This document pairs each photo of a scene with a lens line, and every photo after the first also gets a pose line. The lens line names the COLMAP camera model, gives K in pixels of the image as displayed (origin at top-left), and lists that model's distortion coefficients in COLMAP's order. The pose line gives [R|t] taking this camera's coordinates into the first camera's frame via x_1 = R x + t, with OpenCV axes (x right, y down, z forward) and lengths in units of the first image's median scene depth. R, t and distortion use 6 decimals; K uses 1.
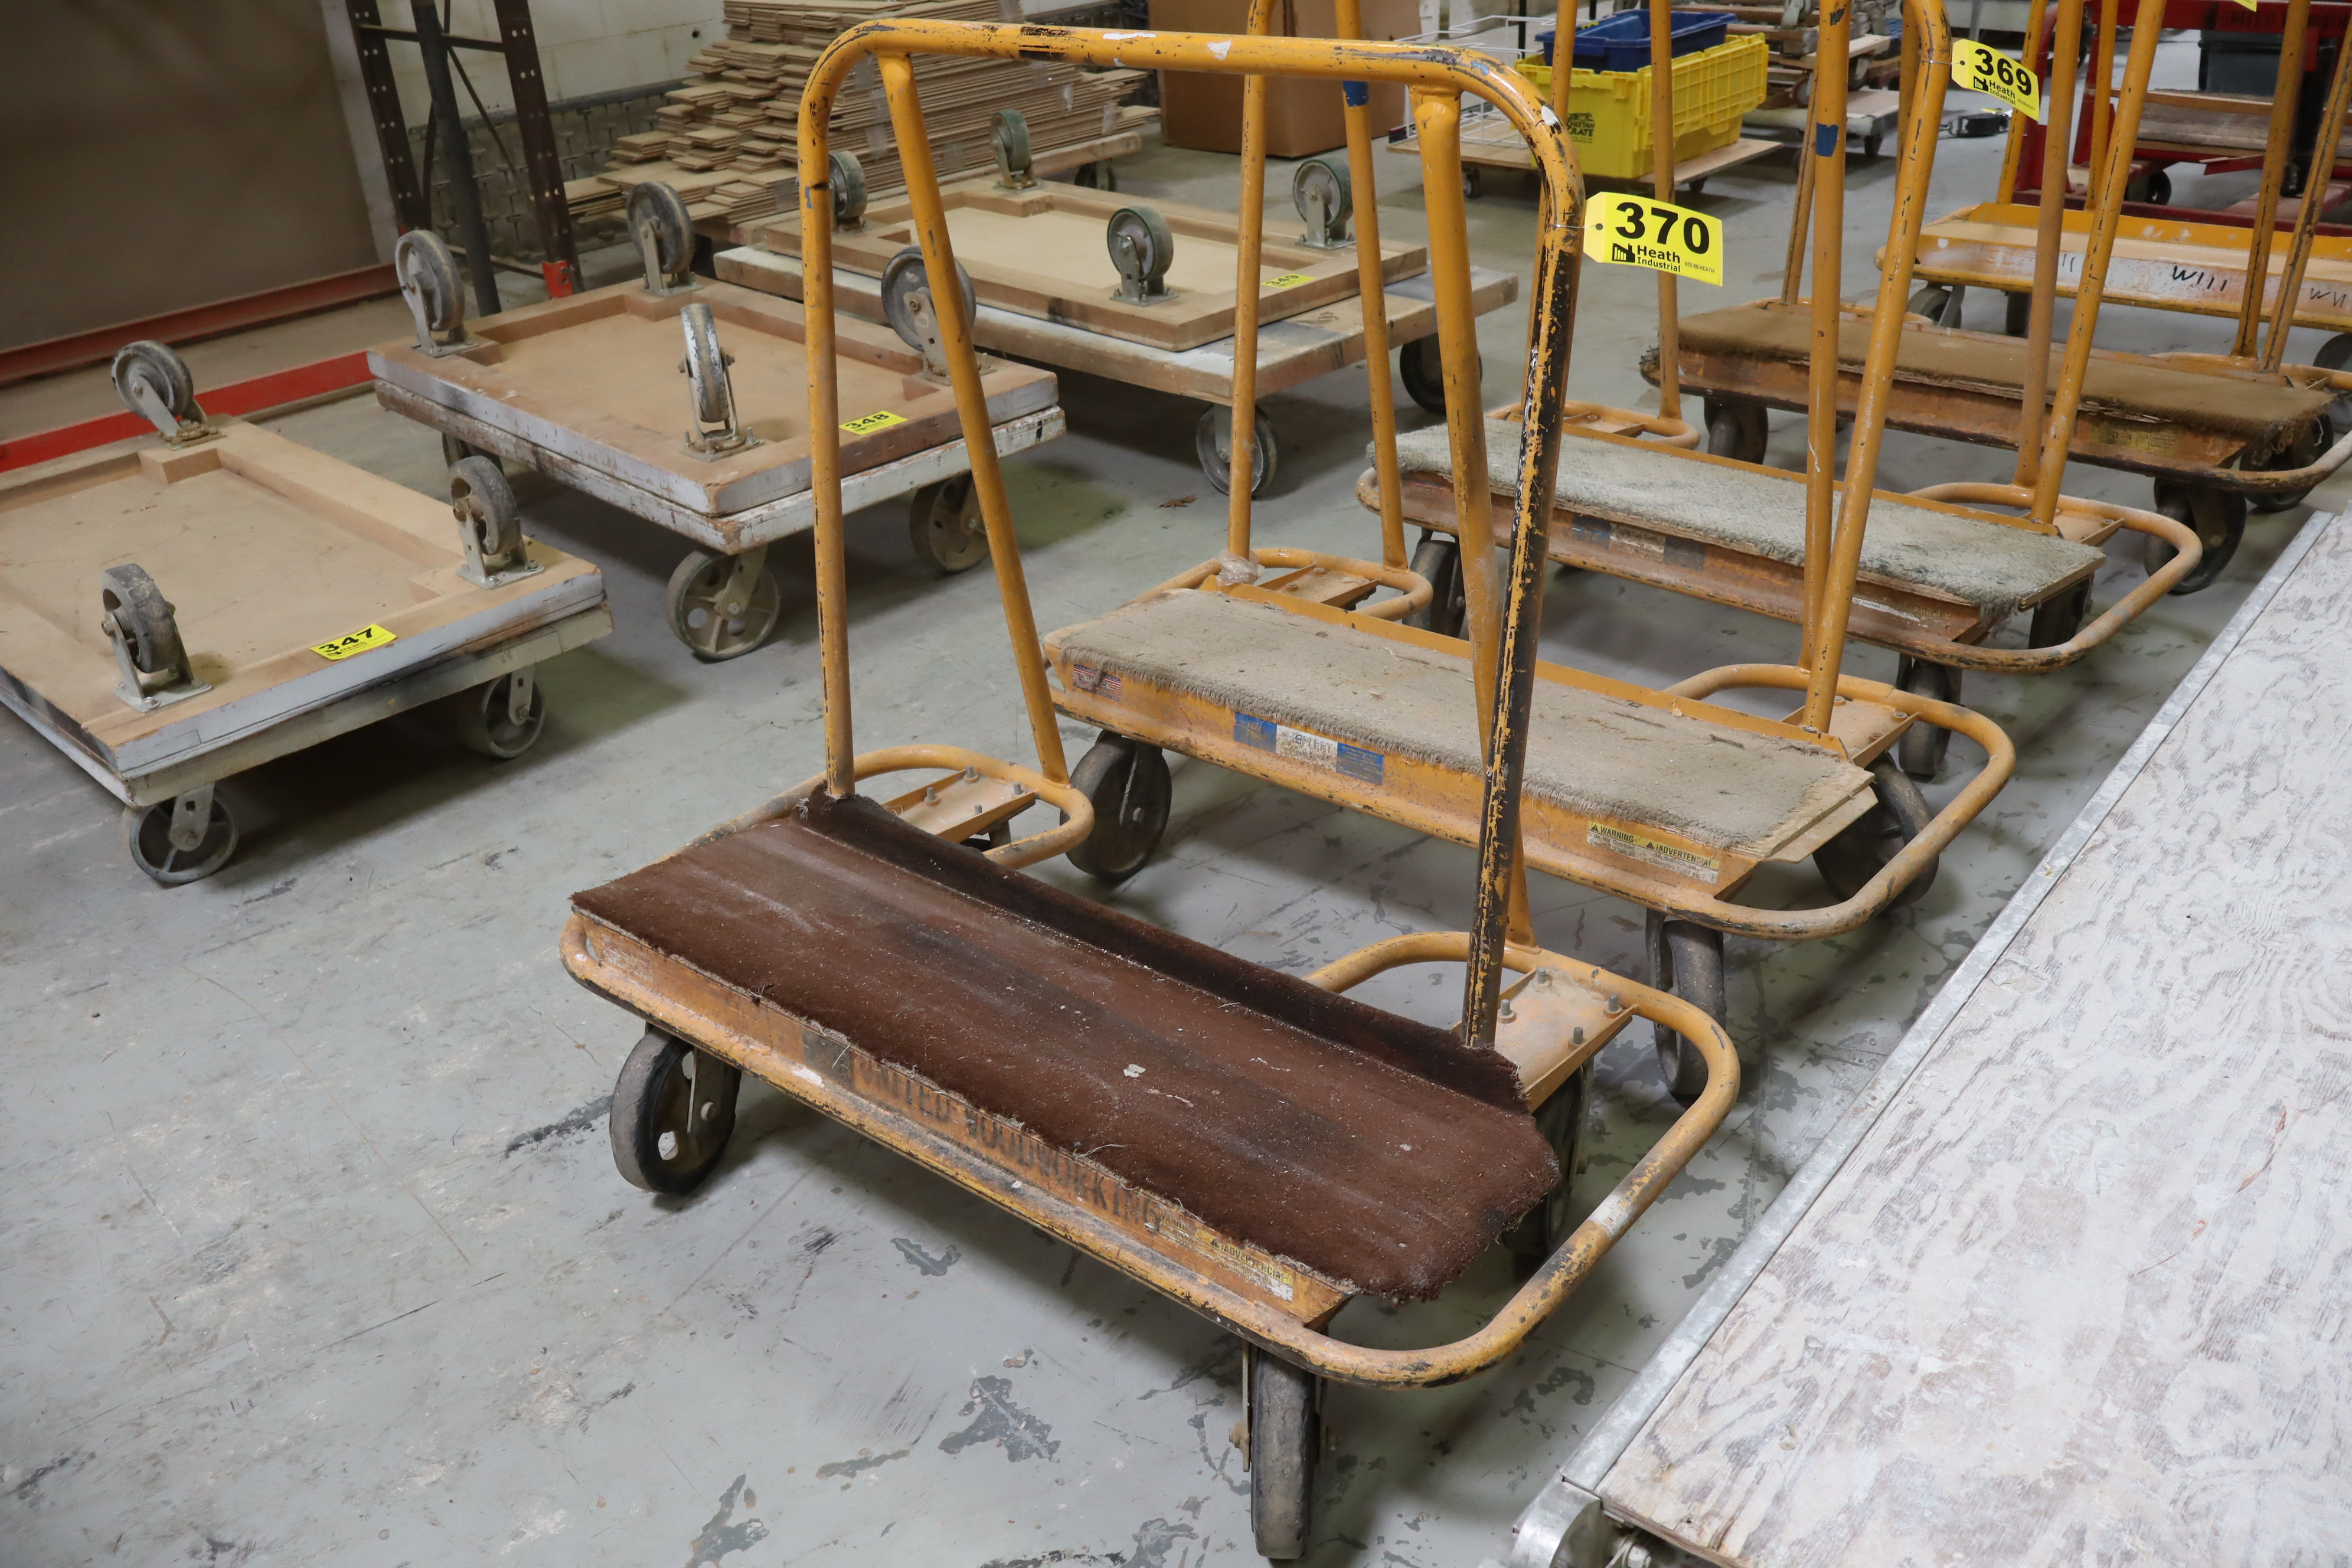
lens RADIAL K [[1911.0, 0, 1176.7], [0, 1911.0, 781.2], [0, 0, 1]] dist [-0.001645, 0.032127]
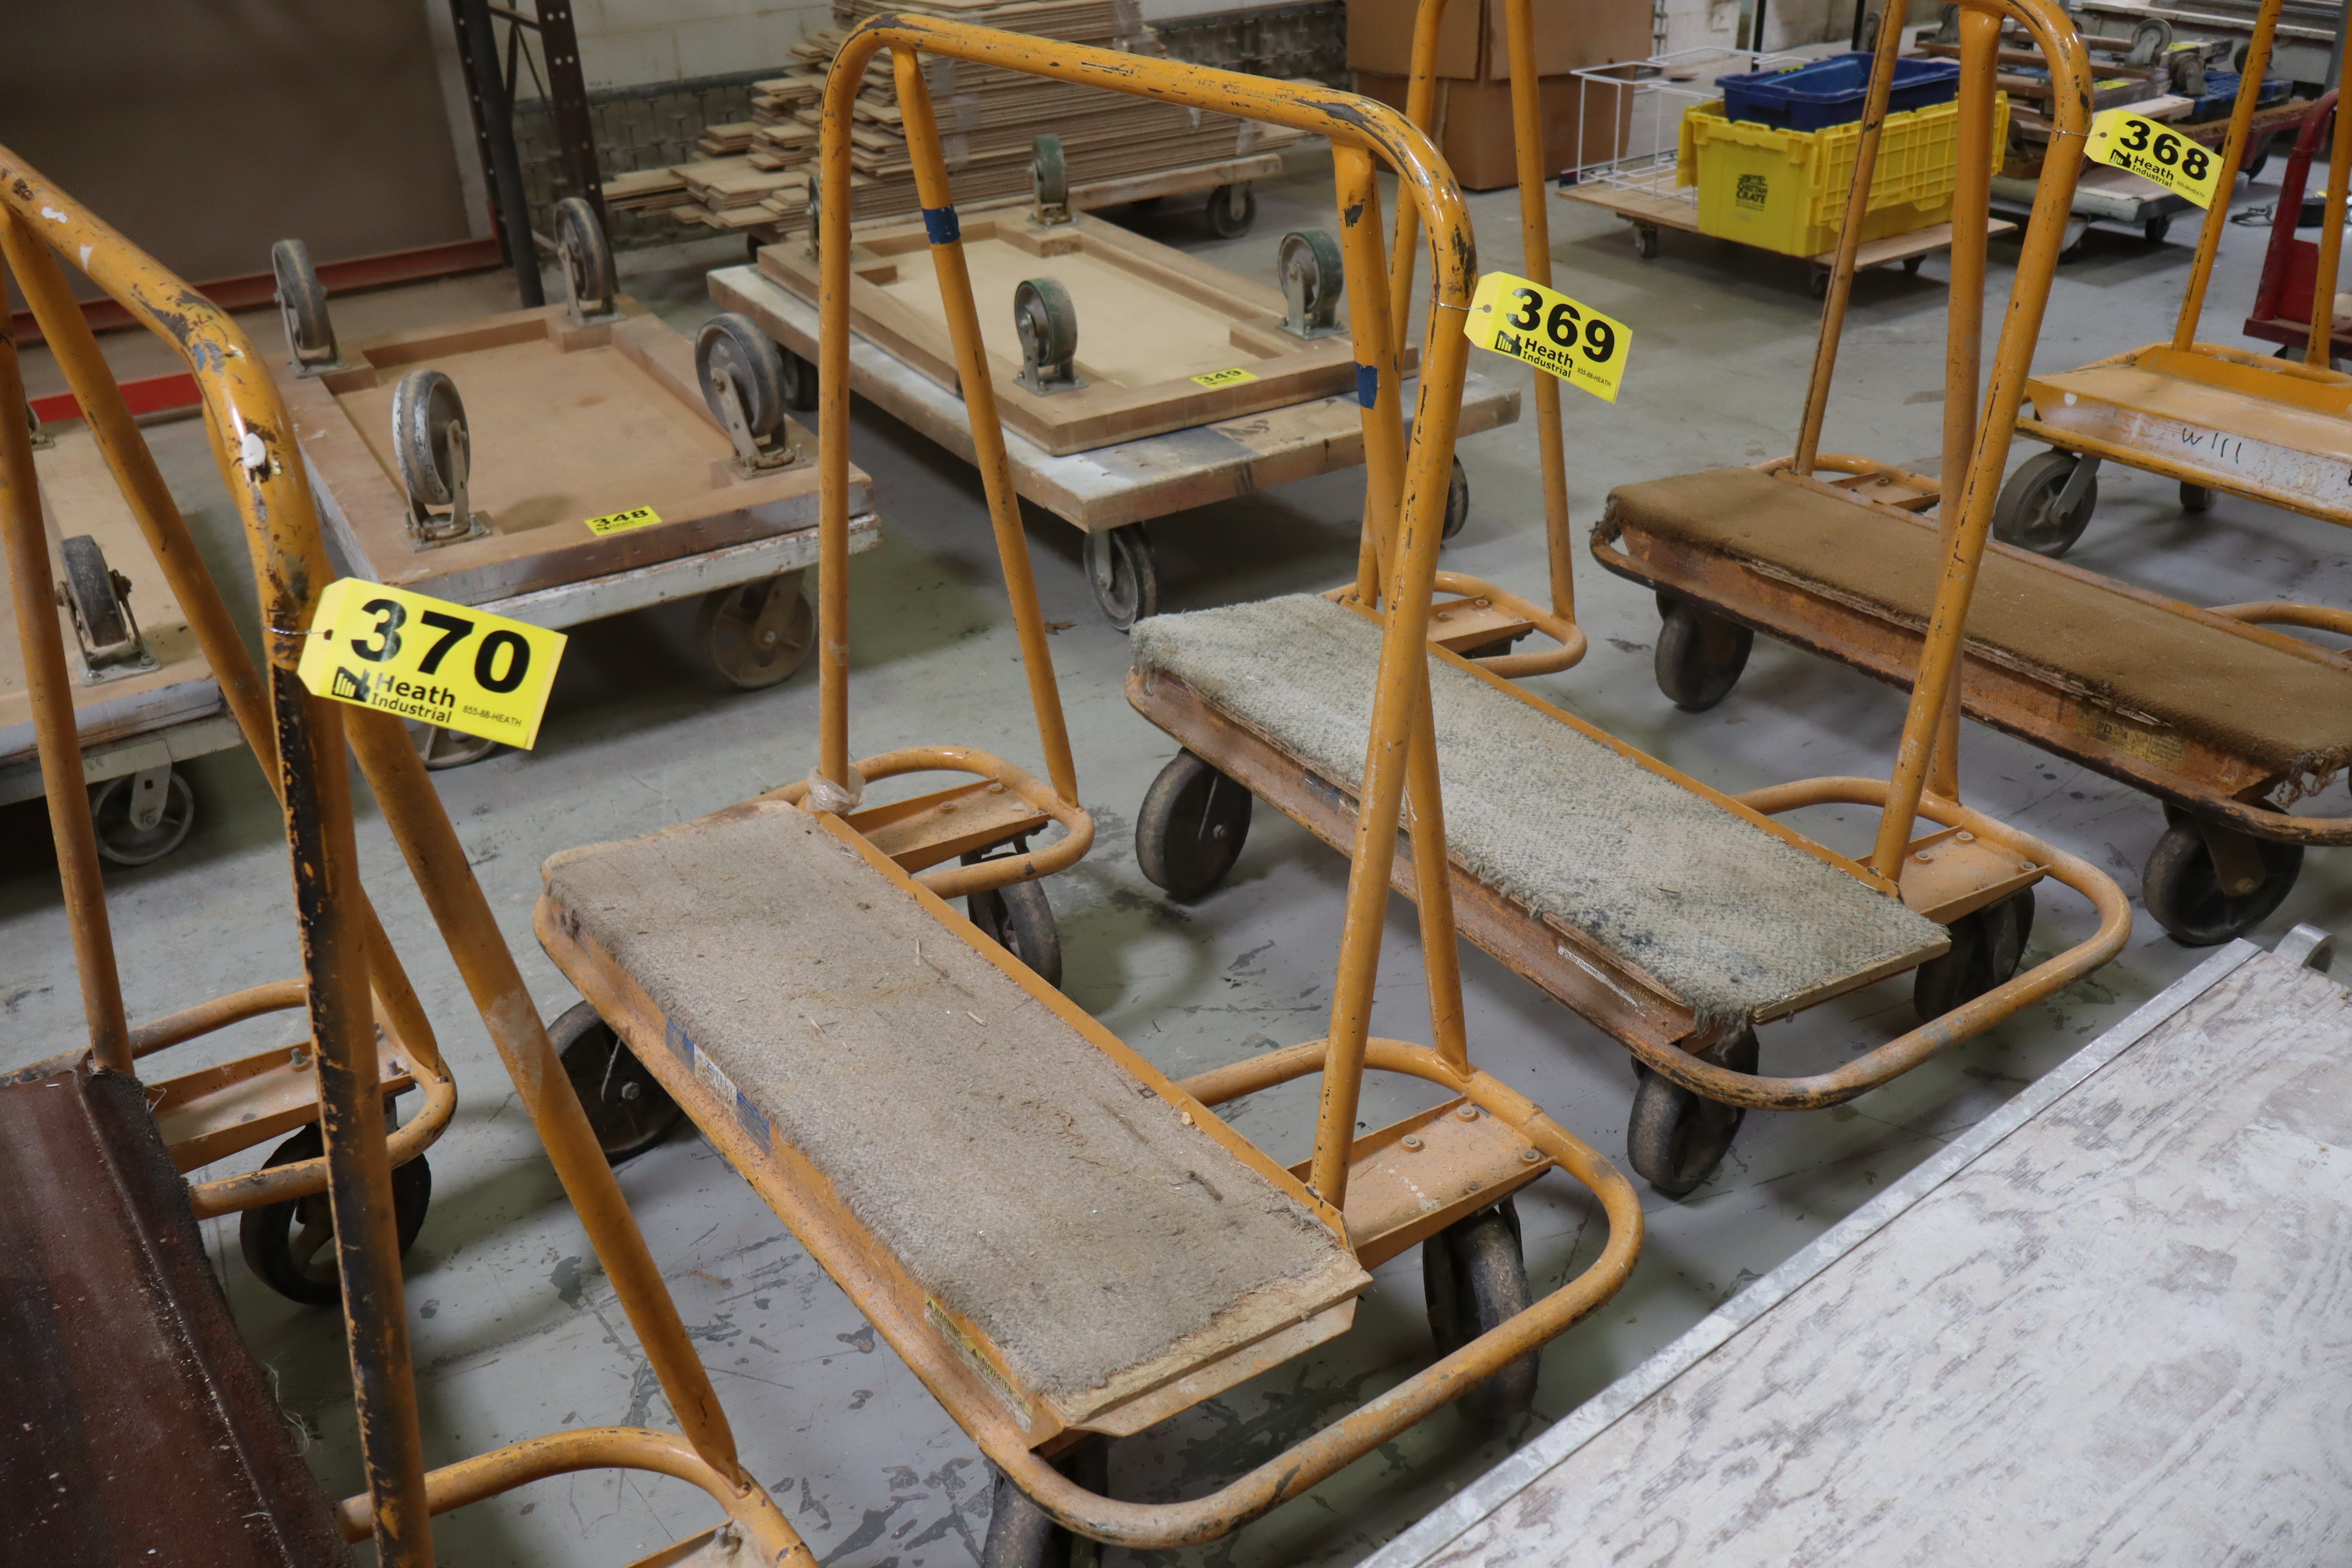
lens RADIAL K [[1911.0, 0, 1177.9], [0, 1911.0, 793.9], [0, 0, 1]] dist [-0.001645, 0.032127]
pose [[0.973915, 0.131568, -0.184878, 0.216697], [-0.126904, 0.991229, 0.036893, -0.106309], [0.188111, -0.012469, 0.982069, 0.161216]]
